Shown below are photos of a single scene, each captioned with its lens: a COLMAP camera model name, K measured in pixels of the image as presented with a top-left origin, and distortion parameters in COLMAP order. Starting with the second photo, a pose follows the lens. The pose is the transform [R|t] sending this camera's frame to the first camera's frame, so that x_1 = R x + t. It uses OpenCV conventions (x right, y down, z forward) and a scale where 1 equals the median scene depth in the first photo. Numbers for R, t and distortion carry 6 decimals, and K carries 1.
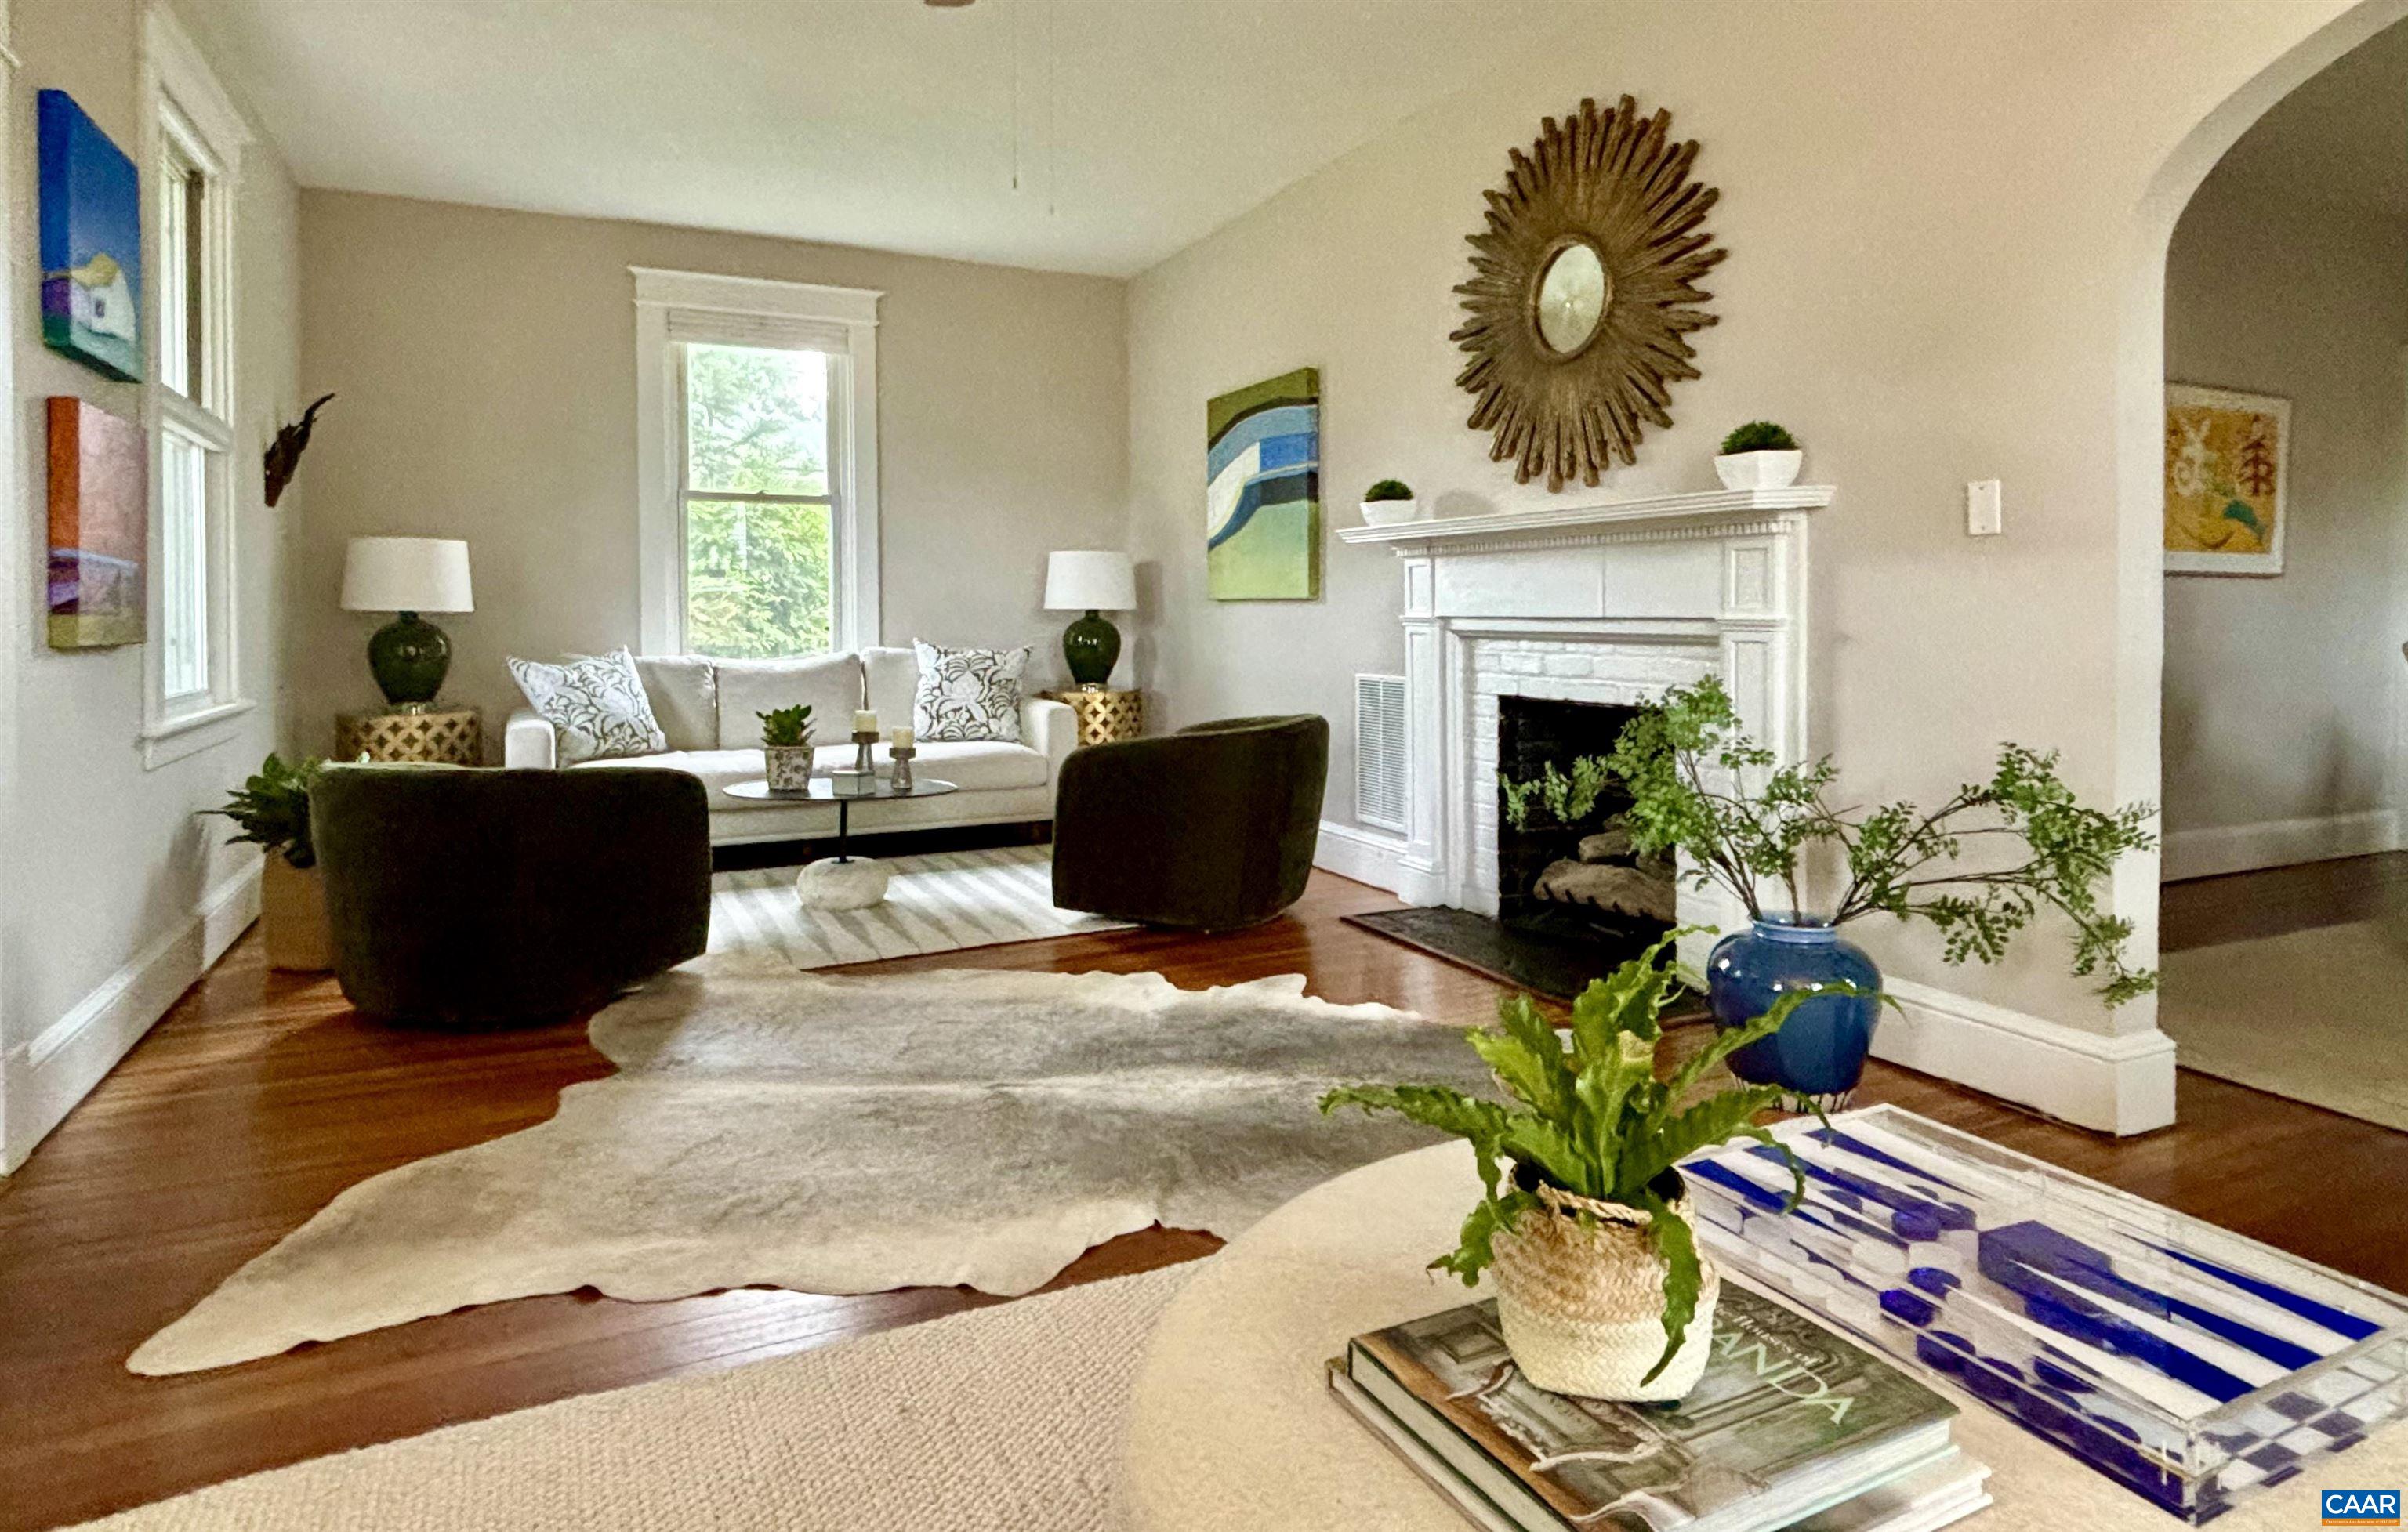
lens RADIAL K [[1350.5, 0, 1210.4], [0, 1350.5, 625.8], [0, 0, 1]] dist [-0.012433, 0.007746]
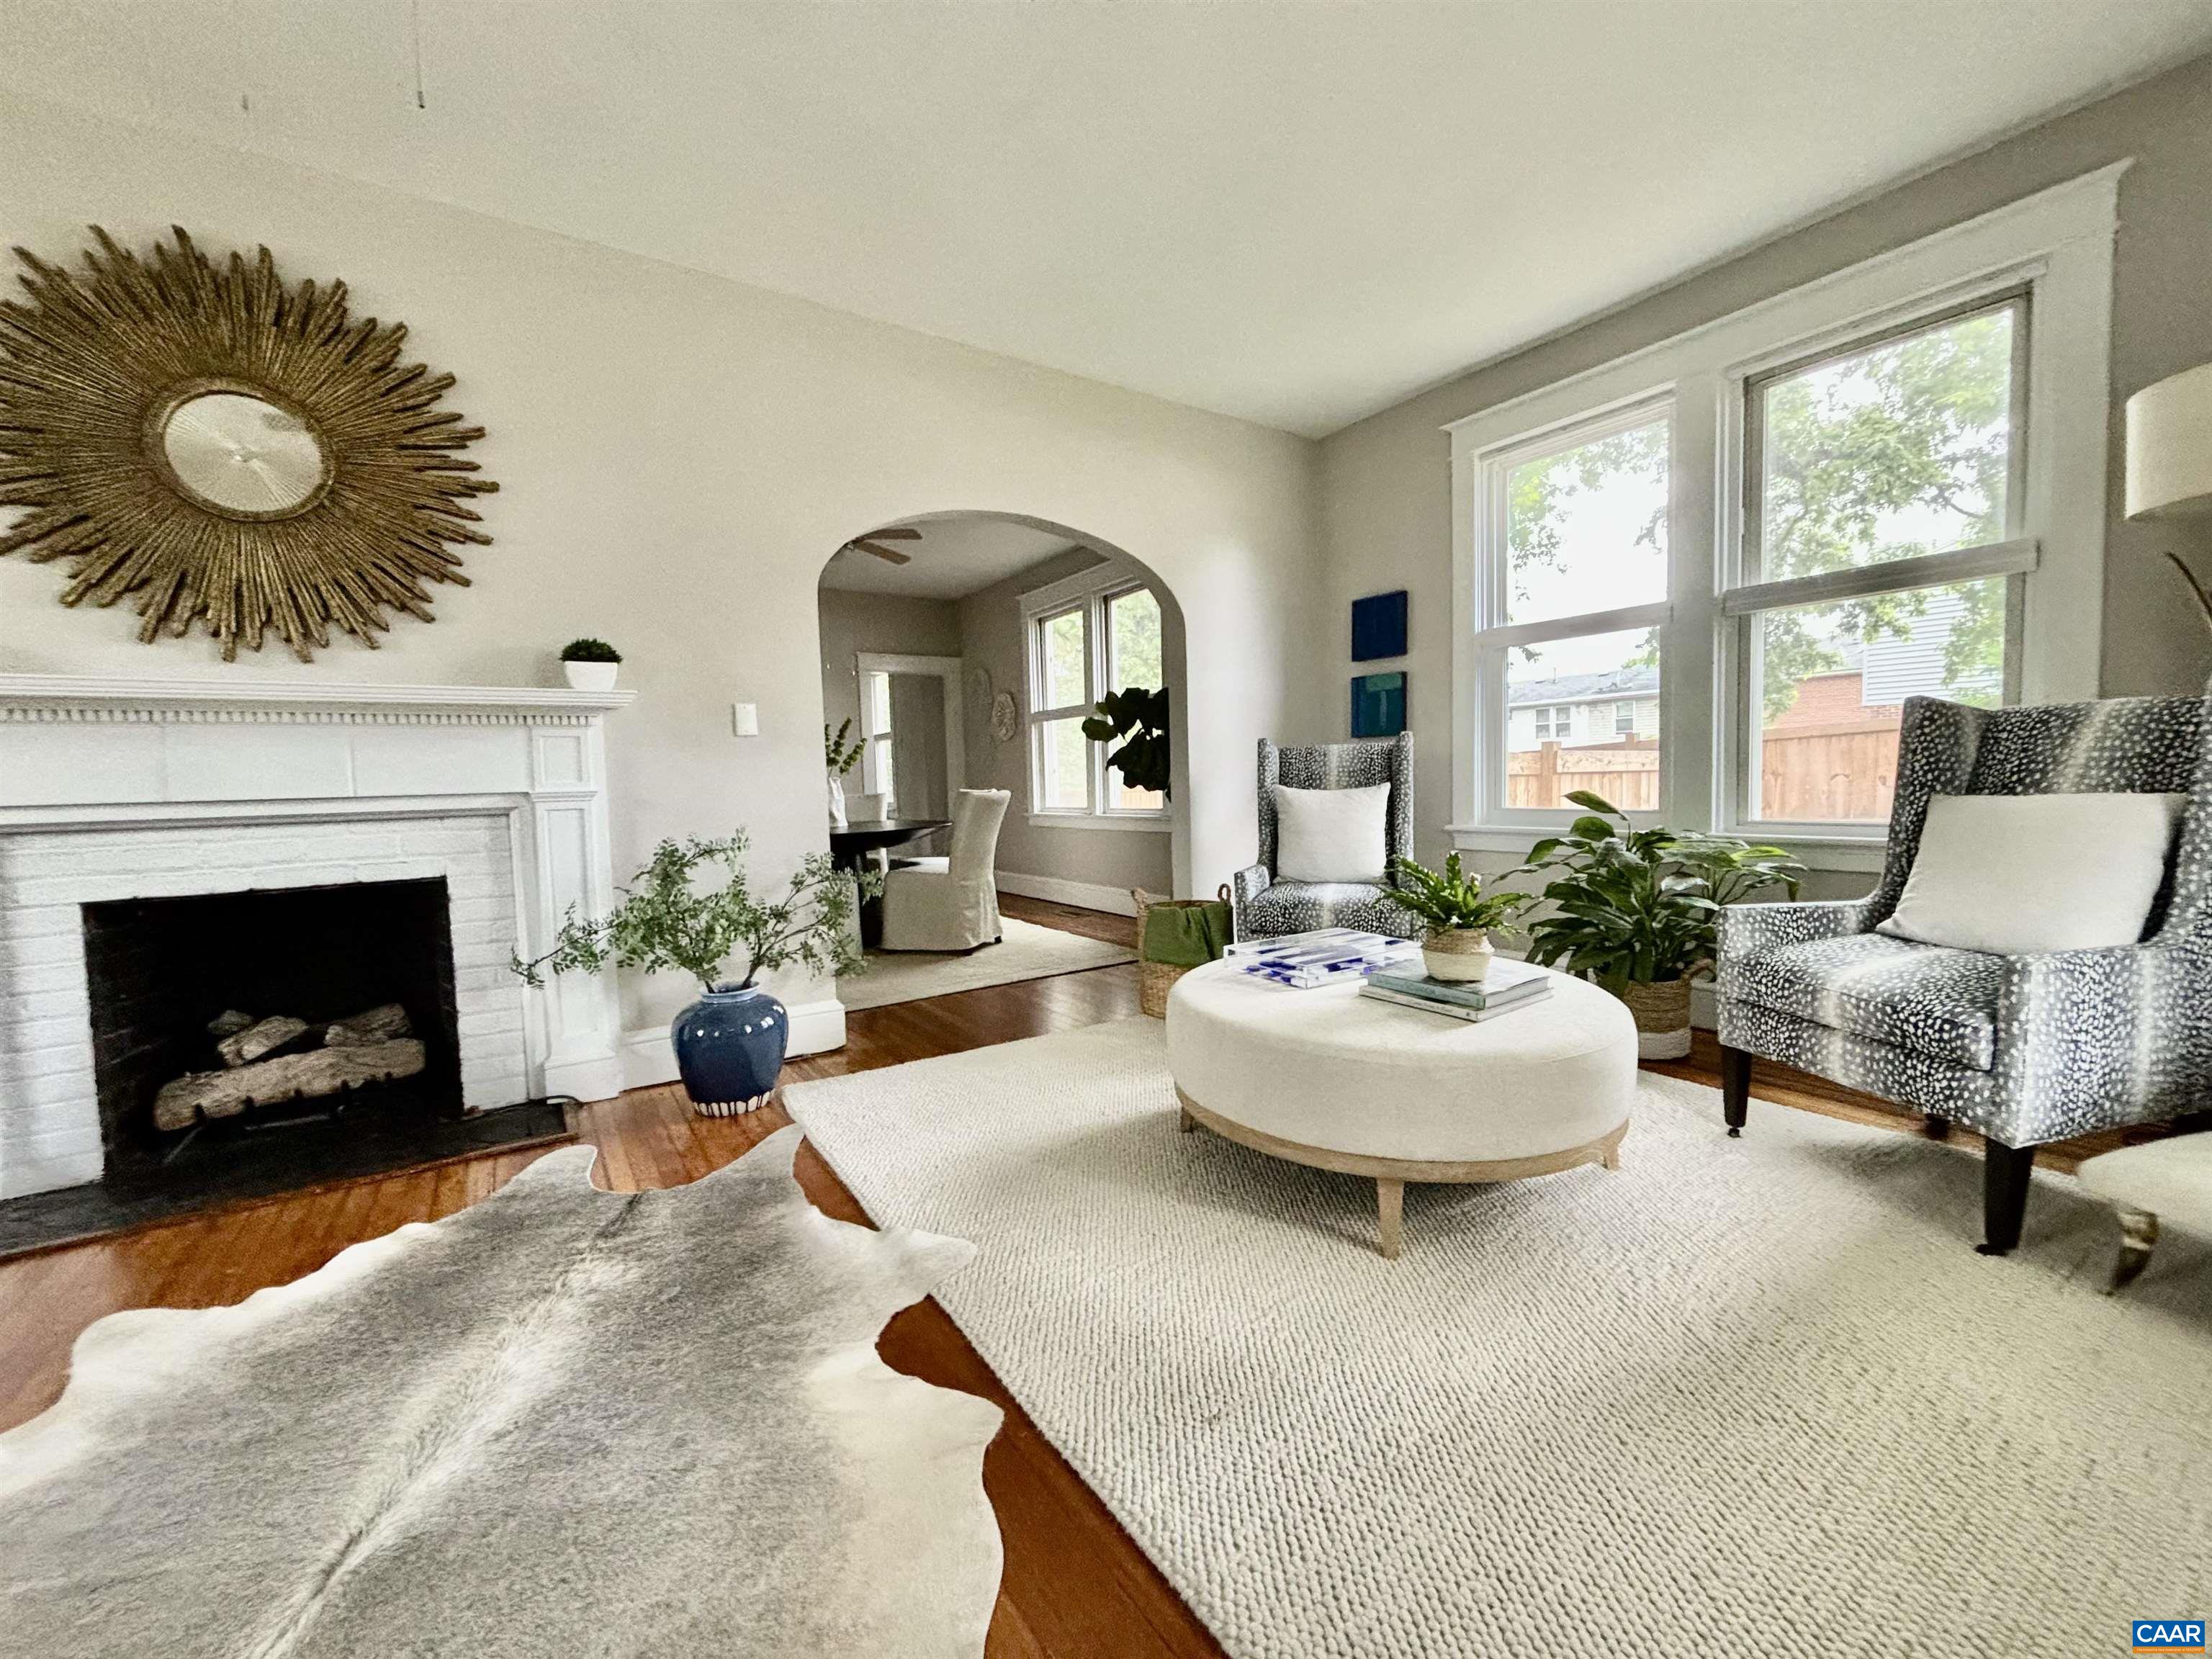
lens RADIAL K [[882.3, 0, 1104.0], [0, 882.3, 808.1], [0, 0, 1]] dist [-0.003172, -0.000102]
pose [[-0.138609, -0.024990, 0.990032, -0.459309], [0.042983, 0.998588, 0.031224, 0.006052], [-0.989414, 0.046882, -0.137339, 0.569932]]
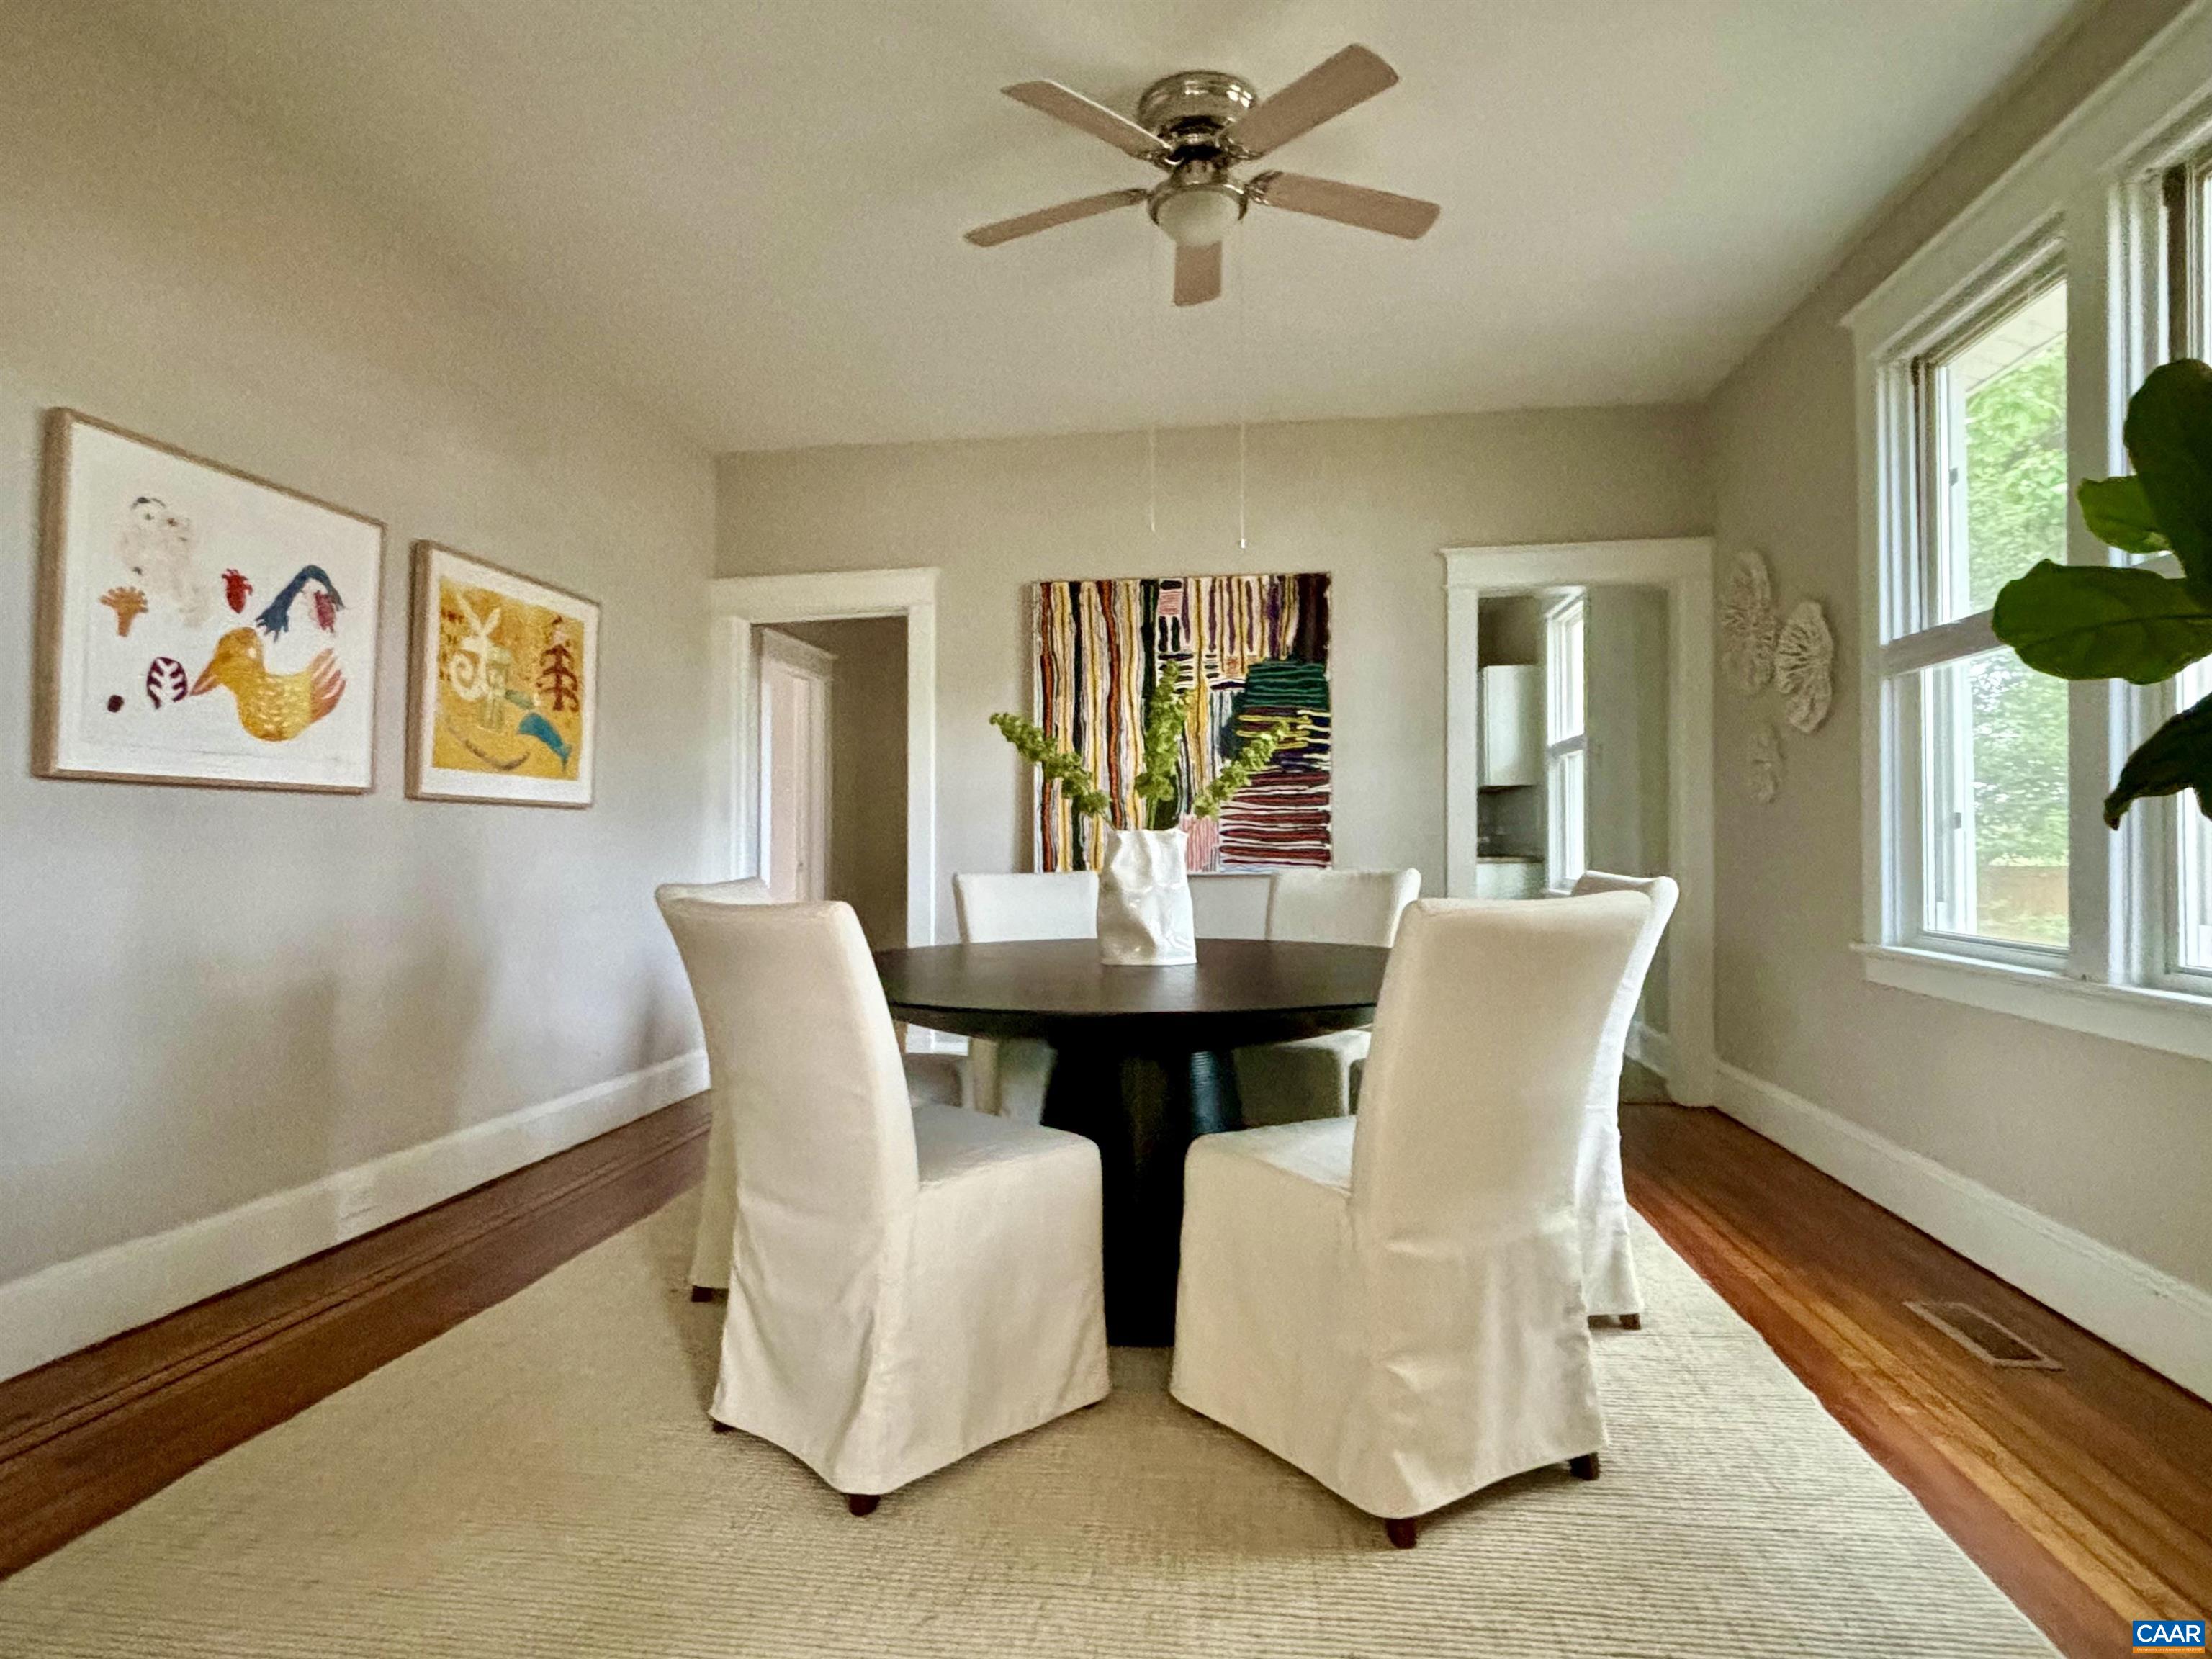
lens RADIAL K [[1245.1, 0, 1092.5], [0, 1245.1, 795.4], [0, 0, 1]] dist [0.021569, 0.000502]
pose [[0.559414, 0.029365, 0.828368, 0.455589], [0.013168, 0.998931, -0.044303, -0.006353], [-0.828784, 0.035691, 0.558430, 0.409412]]
